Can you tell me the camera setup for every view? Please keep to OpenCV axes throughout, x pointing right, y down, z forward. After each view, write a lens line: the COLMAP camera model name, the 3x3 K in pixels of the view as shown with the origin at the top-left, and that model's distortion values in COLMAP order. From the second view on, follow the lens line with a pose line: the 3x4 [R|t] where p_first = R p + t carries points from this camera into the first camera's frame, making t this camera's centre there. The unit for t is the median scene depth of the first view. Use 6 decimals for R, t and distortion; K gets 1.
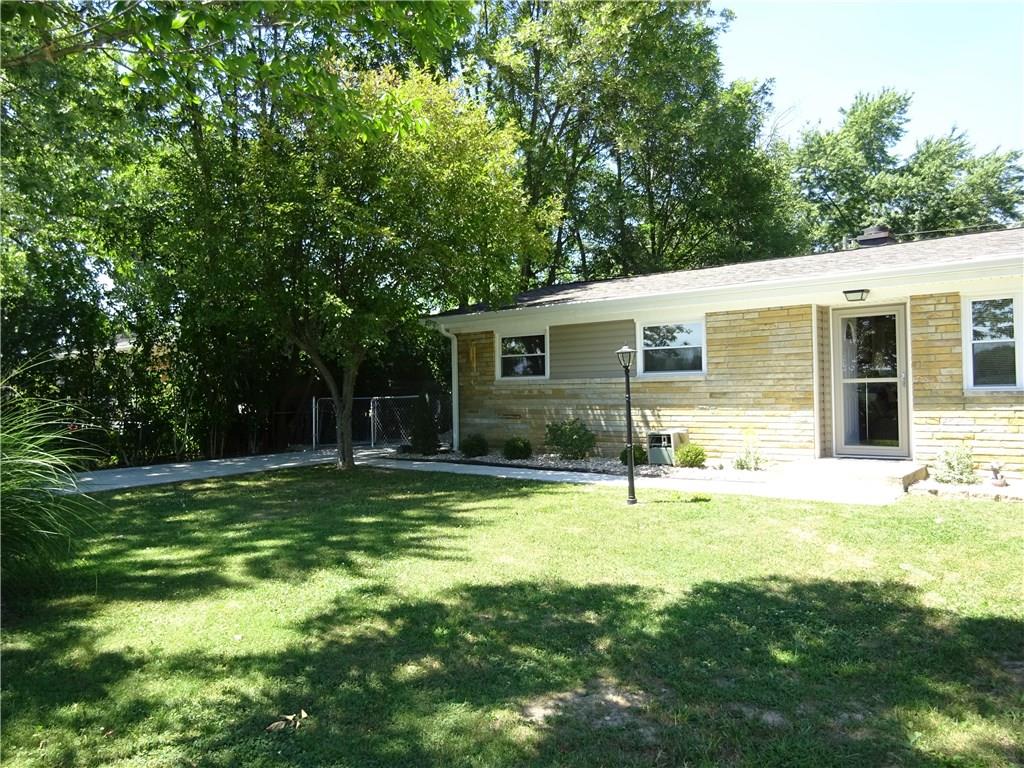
lens RADIAL K [[756.8, 0, 512.0], [0, 756.8, 384.0], [0, 0, 1]] dist [-0.000514, 0.000285]
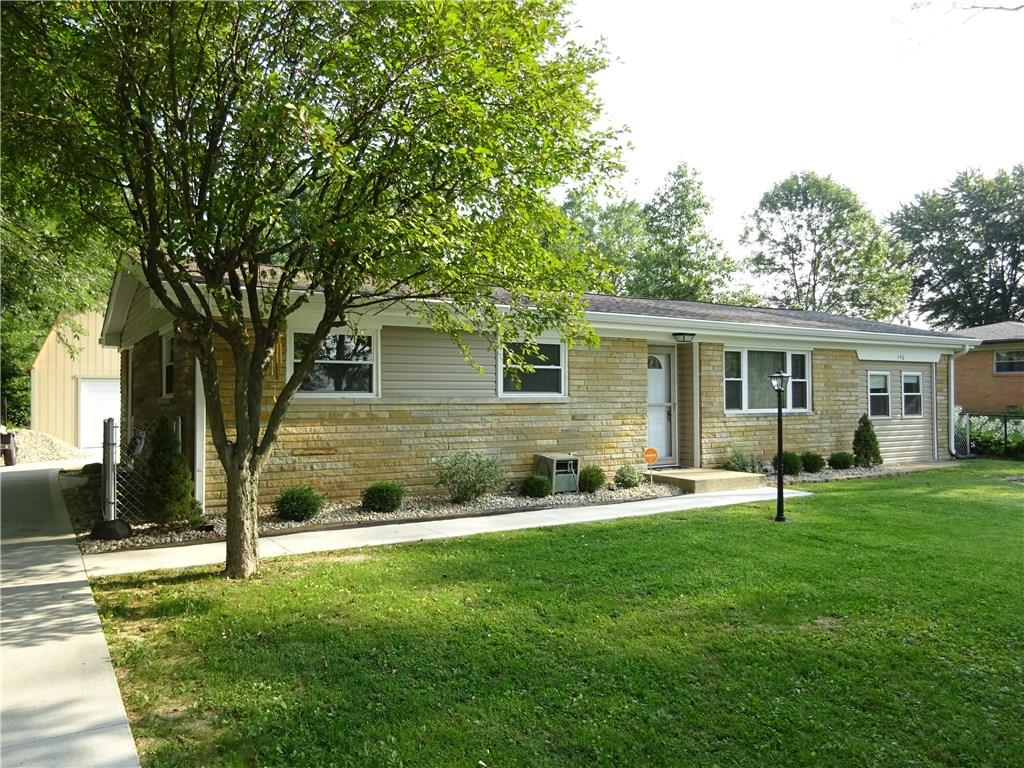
lens RADIAL K [[756.8, 0, 512.0], [0, 756.8, 384.0], [0, 0, 1]] dist [-0.000514, 0.000285]
pose [[0.322342, 0.033901, 0.946016, -0.709897], [-0.010897, 0.999425, -0.032102, 0.003421], [-0.946560, 0.000039, 0.322526, 0.748235]]
